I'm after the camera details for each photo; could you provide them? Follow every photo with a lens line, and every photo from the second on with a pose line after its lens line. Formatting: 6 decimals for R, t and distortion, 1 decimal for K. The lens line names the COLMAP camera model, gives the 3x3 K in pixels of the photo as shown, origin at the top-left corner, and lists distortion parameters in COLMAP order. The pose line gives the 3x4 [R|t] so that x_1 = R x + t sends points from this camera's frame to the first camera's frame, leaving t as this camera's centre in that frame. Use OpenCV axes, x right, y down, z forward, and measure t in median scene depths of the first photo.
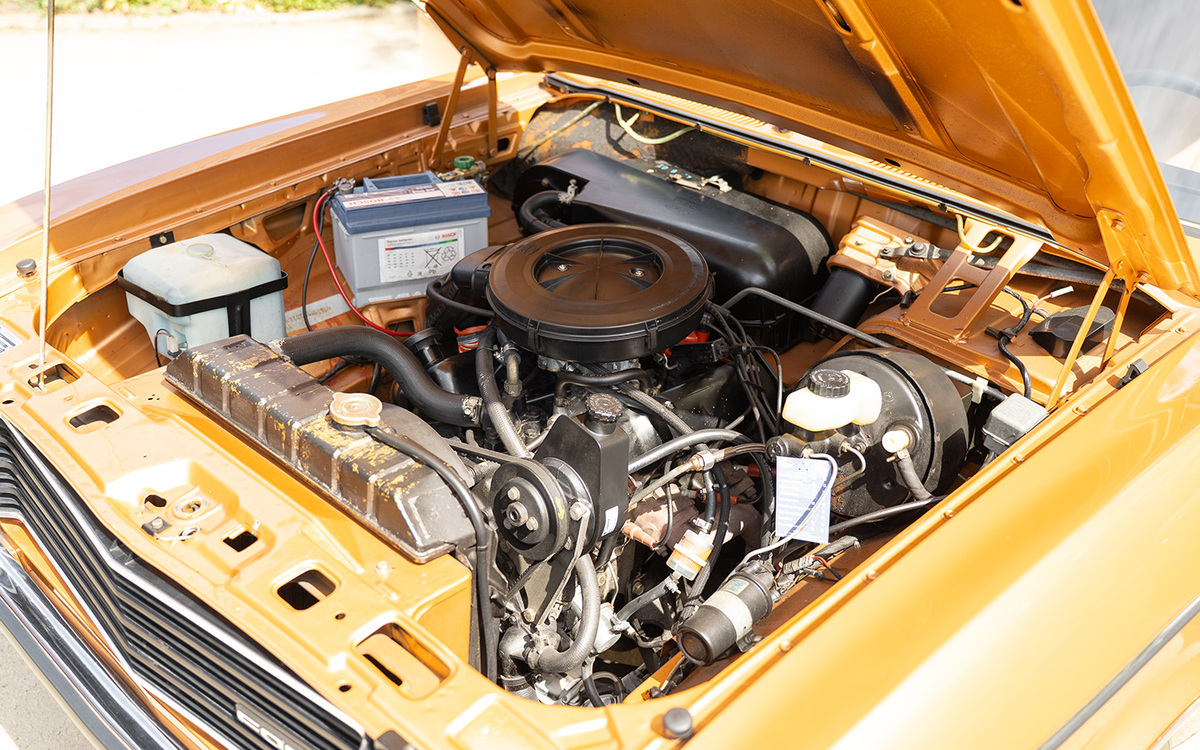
lens RADIAL K [[1240.2, 0, 600.0], [0, 1240.2, 375.0], [0, 0, 1]] dist [-0.004070, 0.000000]
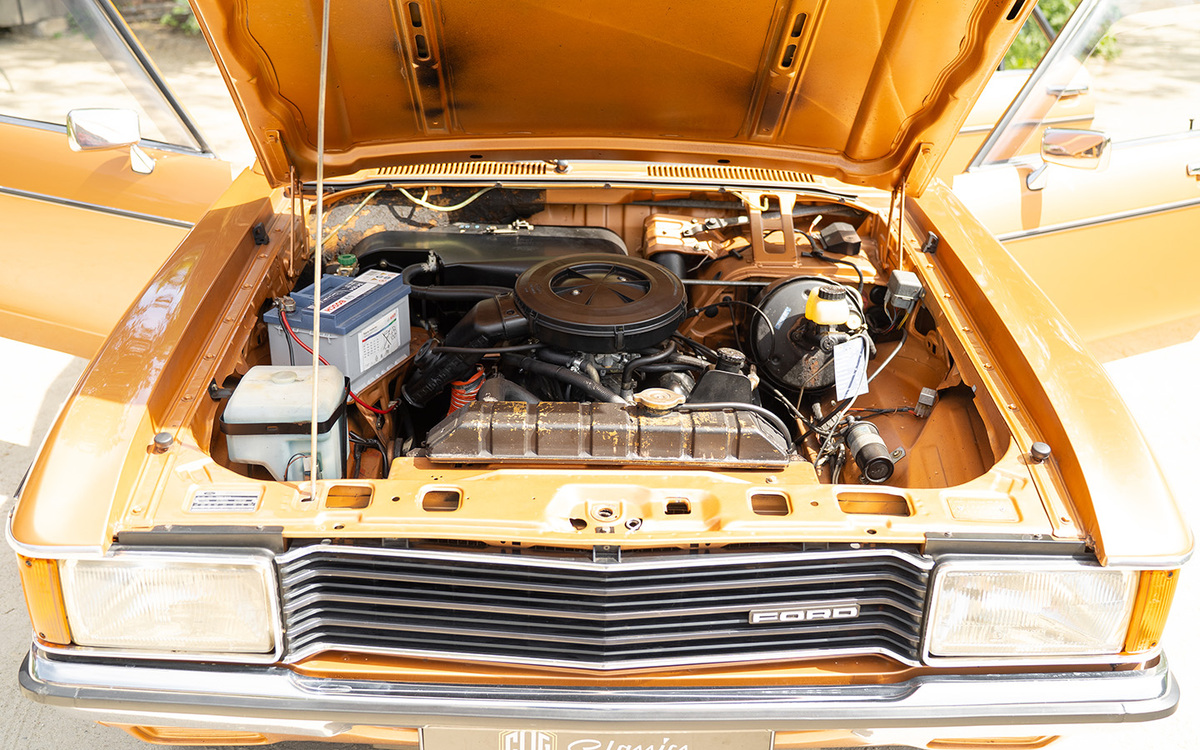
lens RADIAL K [[1176.0, 0, 599.9], [0, 1176.0, 375.0], [0, 0, 1]] dist [-0.007550, 0.000000]
pose [[0.730860, -0.313734, 0.606148, -0.655878], [0.348351, 0.935176, 0.064012, -0.064413], [-0.586937, 0.164368, 0.792772, 0.031469]]
